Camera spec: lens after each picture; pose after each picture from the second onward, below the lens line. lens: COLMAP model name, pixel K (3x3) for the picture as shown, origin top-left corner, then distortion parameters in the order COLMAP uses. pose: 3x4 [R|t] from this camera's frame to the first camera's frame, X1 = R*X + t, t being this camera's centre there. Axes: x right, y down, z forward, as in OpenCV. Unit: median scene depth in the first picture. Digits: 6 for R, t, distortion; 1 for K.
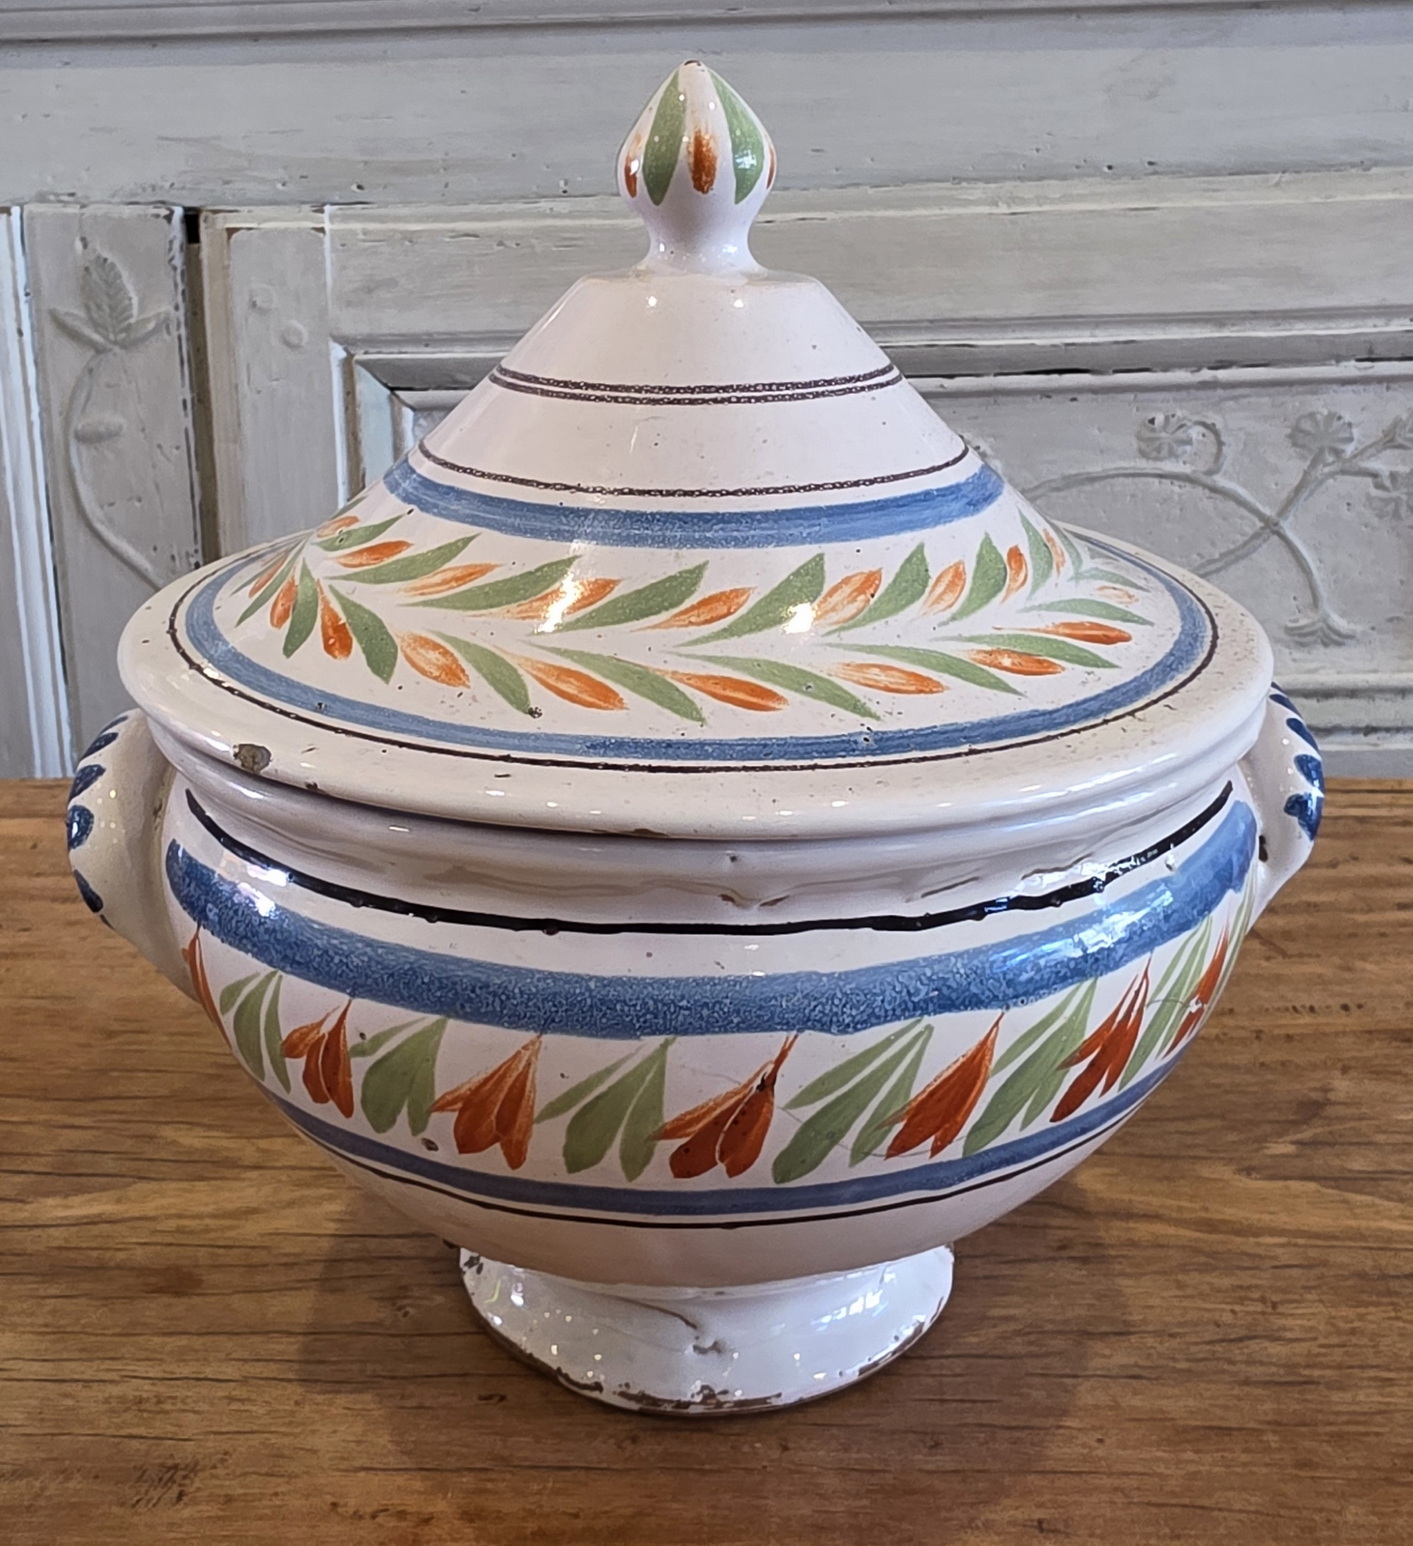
lens RADIAL K [[1272.2, 0, 705.9], [0, 1272.2, 769.6], [0, 0, 1]] dist [-0.008615, 0.012961]
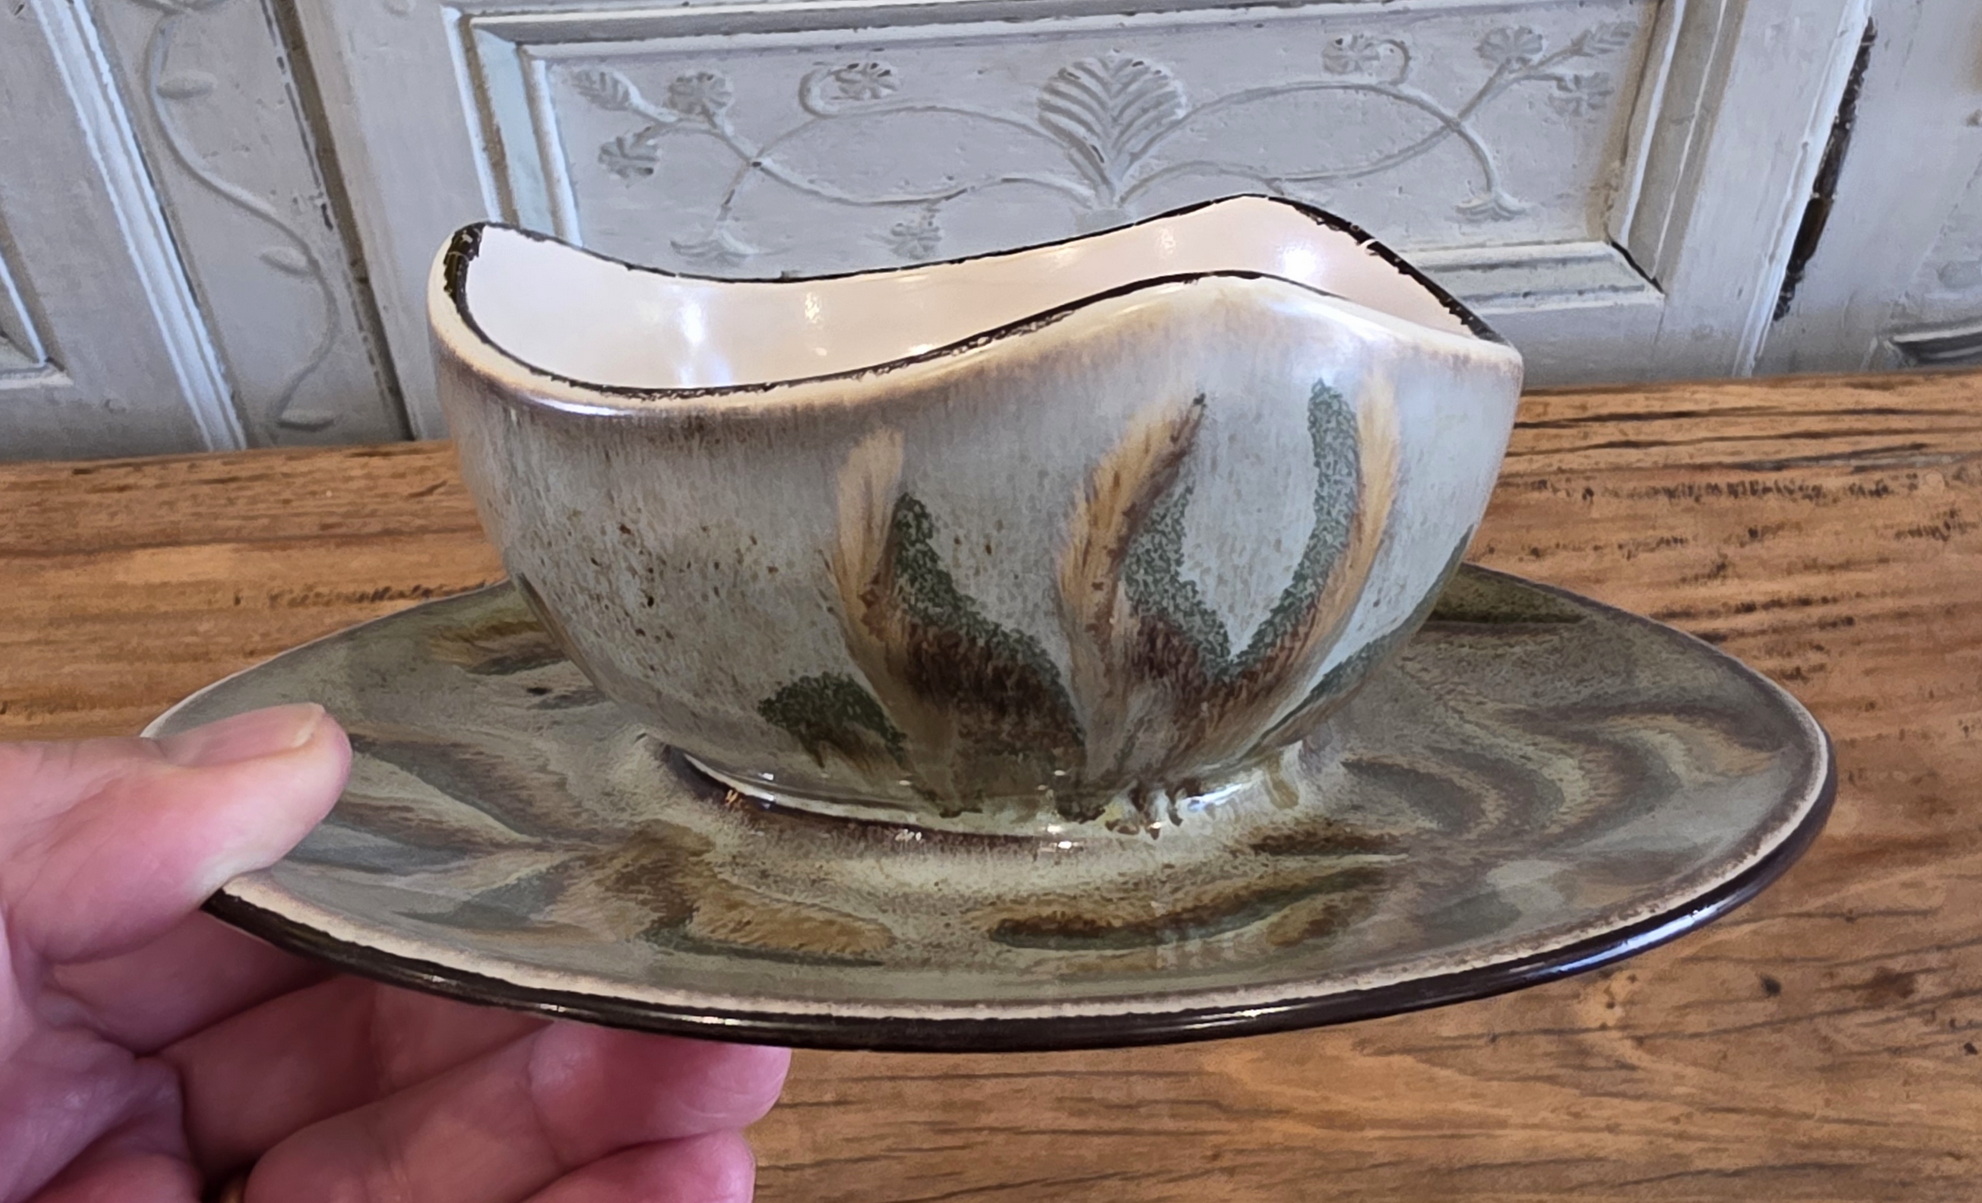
lens RADIAL K [[1276.0, 0, 991.1], [0, 1276.0, 543.6], [0, 0, 1]] dist [-0.002994, 0.000394]
pose [[0.995199, -0.059418, 0.077774, -0.004652], [0.029434, 0.939546, 0.341156, -0.249065], [-0.093343, -0.337229, 0.936784, 0.004097]]
